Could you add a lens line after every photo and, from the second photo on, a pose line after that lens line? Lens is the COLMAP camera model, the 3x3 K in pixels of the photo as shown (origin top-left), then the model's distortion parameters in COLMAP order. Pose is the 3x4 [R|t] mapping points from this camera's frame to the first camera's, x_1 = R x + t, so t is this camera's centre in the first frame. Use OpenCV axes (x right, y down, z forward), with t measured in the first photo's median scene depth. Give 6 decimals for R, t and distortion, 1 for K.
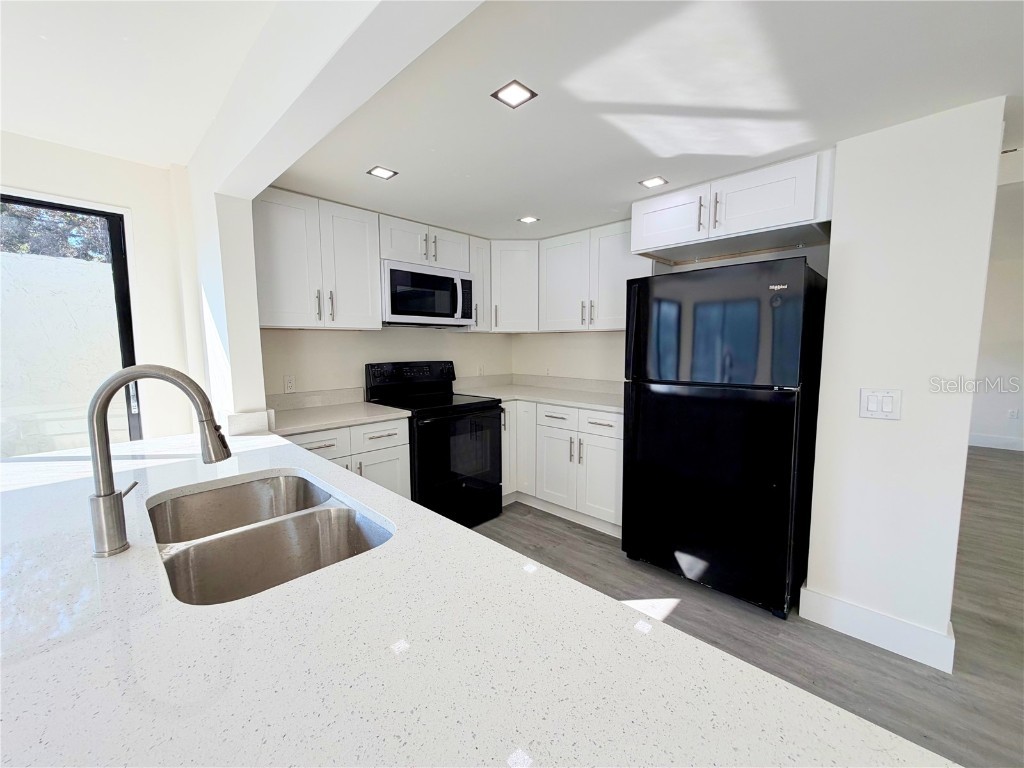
lens RADIAL K [[406.5, 0, 510.8], [0, 406.5, 385.1], [0, 0, 1]] dist [0.001497, -0.000035]
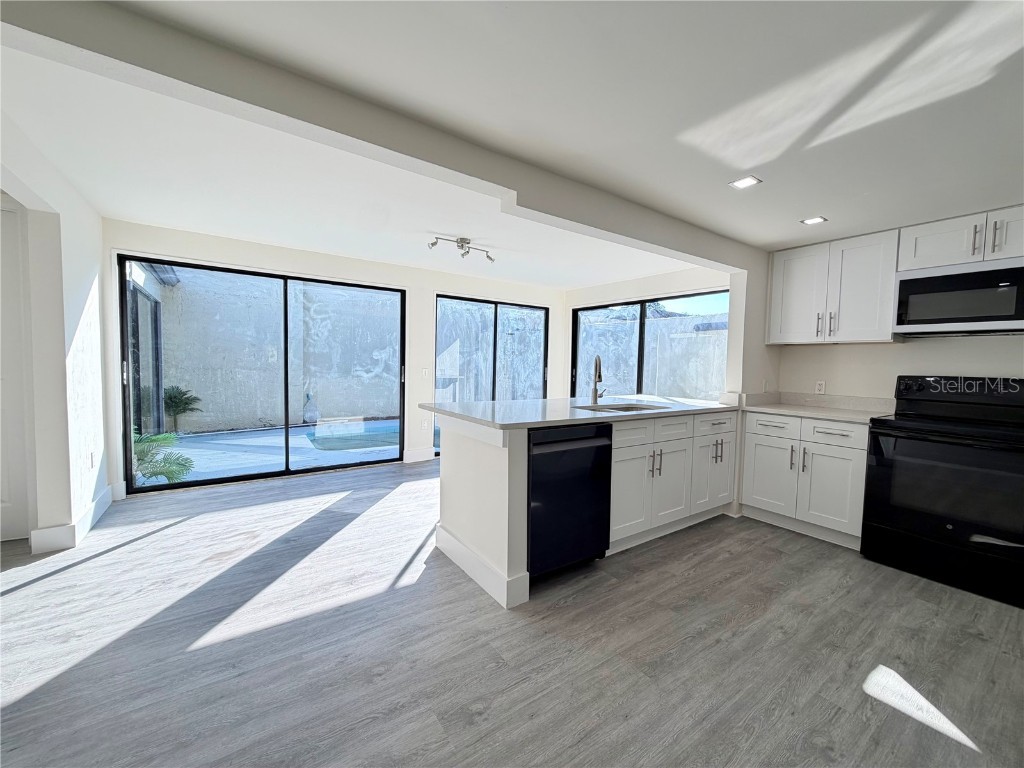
lens RADIAL K [[406.5, 0, 510.8], [0, 406.5, 385.1], [0, 0, 1]] dist [0.001497, -0.000035]
pose [[-0.185466, 0.053263, -0.981206, 0.972685], [-0.120445, 0.989768, 0.076495, 0.011433], [0.975241, 0.132368, -0.177153, 0.294070]]
